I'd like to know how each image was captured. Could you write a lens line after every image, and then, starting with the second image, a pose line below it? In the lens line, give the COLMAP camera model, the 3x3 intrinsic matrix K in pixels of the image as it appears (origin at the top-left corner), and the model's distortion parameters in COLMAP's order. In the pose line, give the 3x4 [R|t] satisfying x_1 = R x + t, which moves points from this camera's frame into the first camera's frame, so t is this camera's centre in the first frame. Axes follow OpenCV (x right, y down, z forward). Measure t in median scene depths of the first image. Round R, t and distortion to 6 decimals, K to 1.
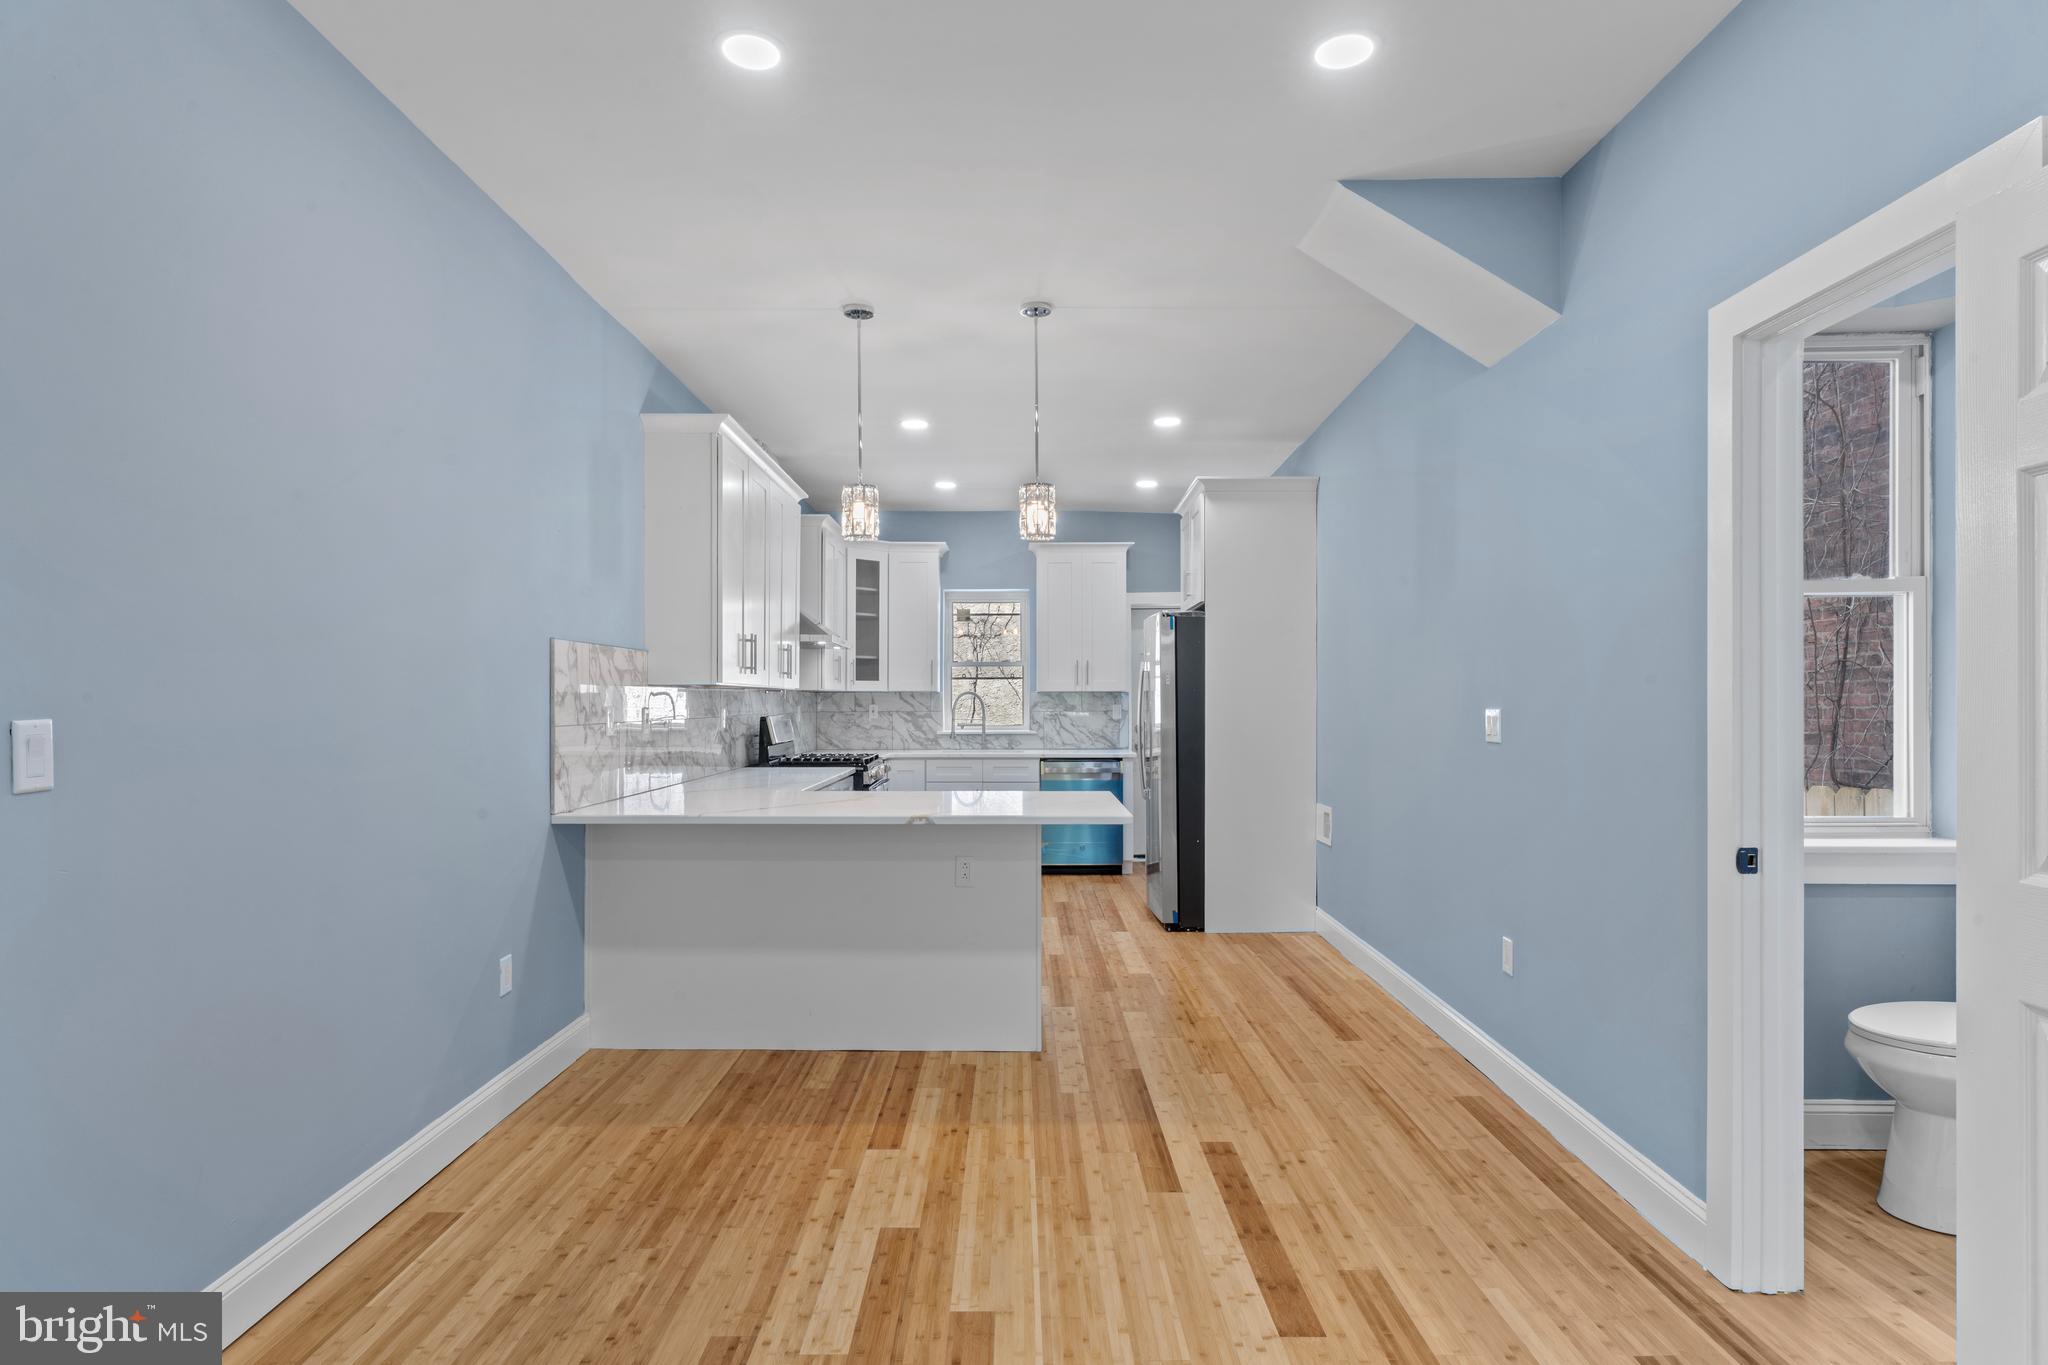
lens RADIAL K [[1091.5, 0, 1020.4], [0, 1091.5, 694.7], [0, 0, 1]] dist [0.003601, 0.000092]
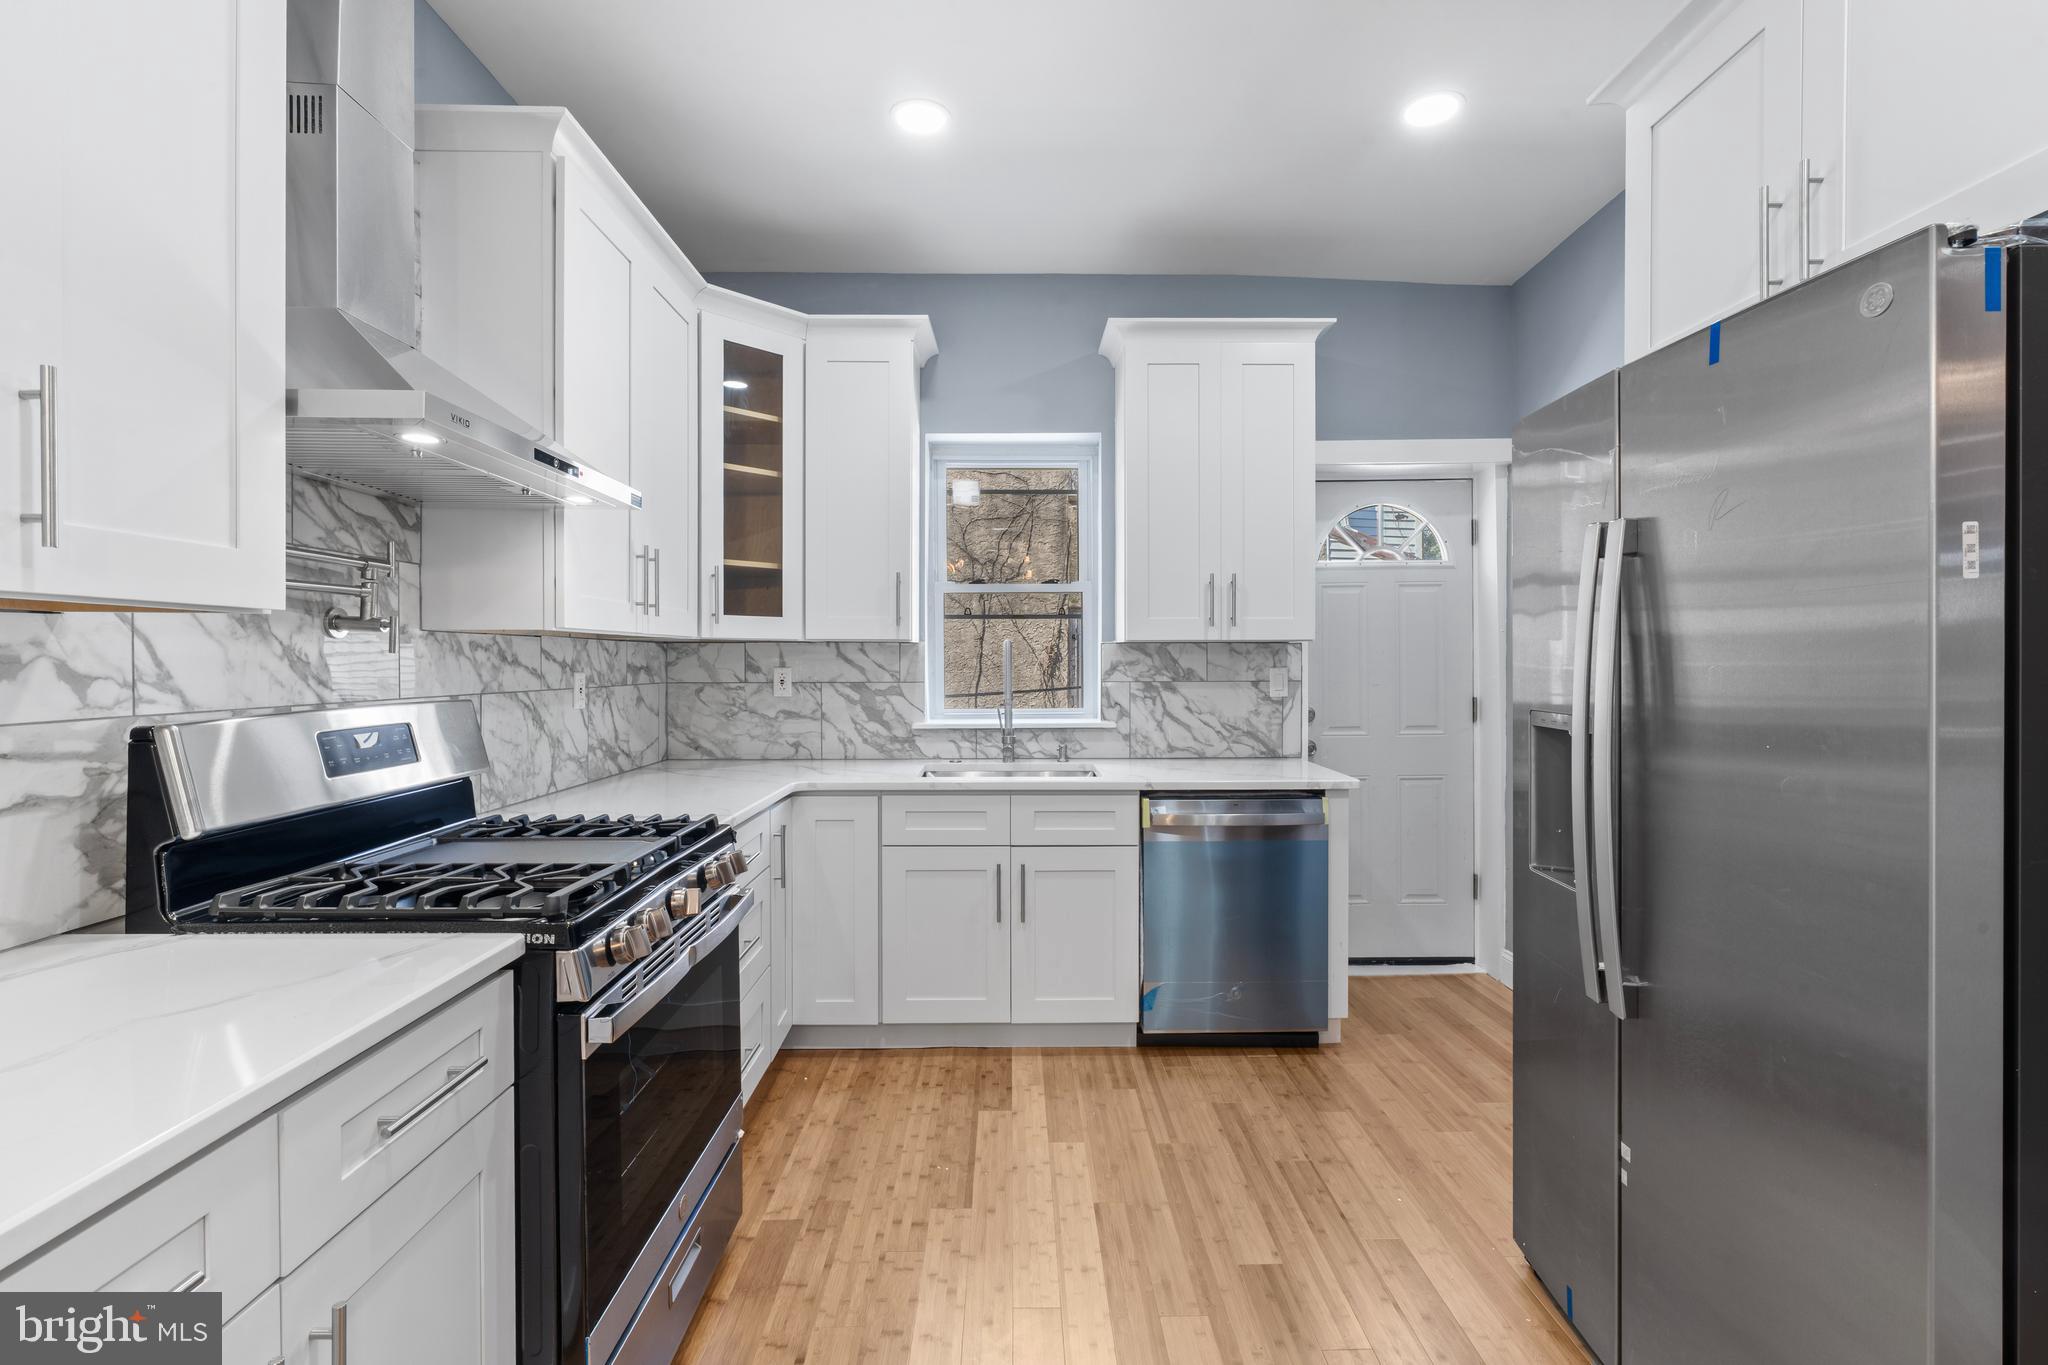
lens RADIAL K [[926.6, 0, 1019.1], [0, 926.6, 668.8], [0, 0, 1]] dist [-0.012526, 0.003147]
pose [[0.999995, 0.000211, 0.003229, -0.030315], [-0.000261, 0.999881, 0.015417, 0.003048], [-0.003226, -0.015418, 0.999876, 0.594088]]
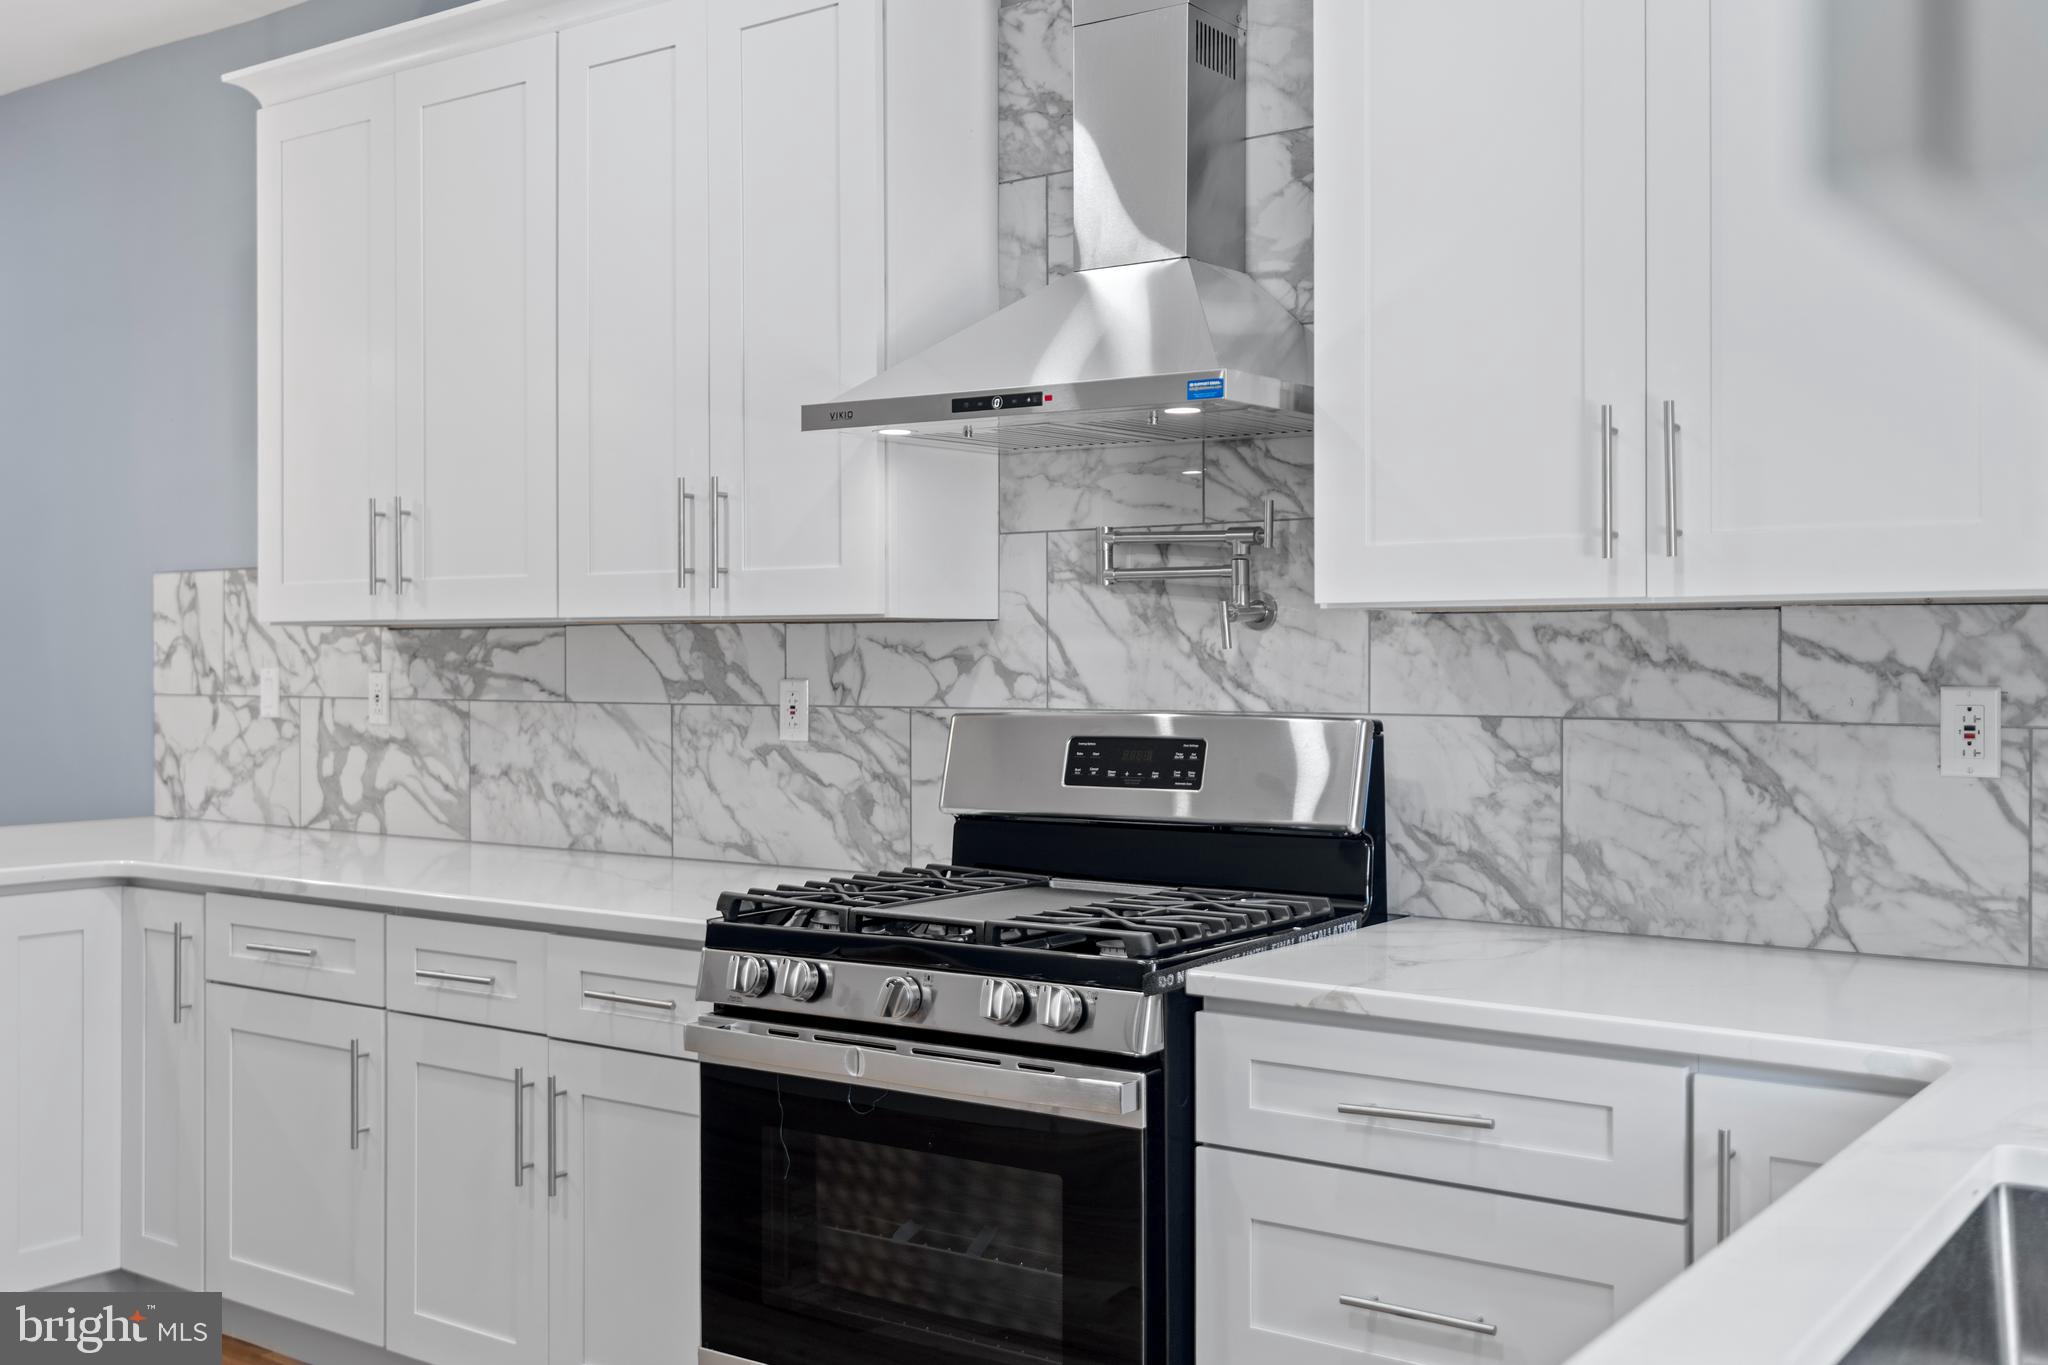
lens RADIAL K [[2028.0, 0, 1023.4], [0, 2028.0, 672.8], [0, 0, 1]] dist [-0.009557, 0.000000]
pose [[-0.594606, 0.003407, -0.804010, 0.134844], [0.003512, 0.999992, 0.001640, 0.006196], [0.804009, -0.001849, -0.594614, 0.986904]]
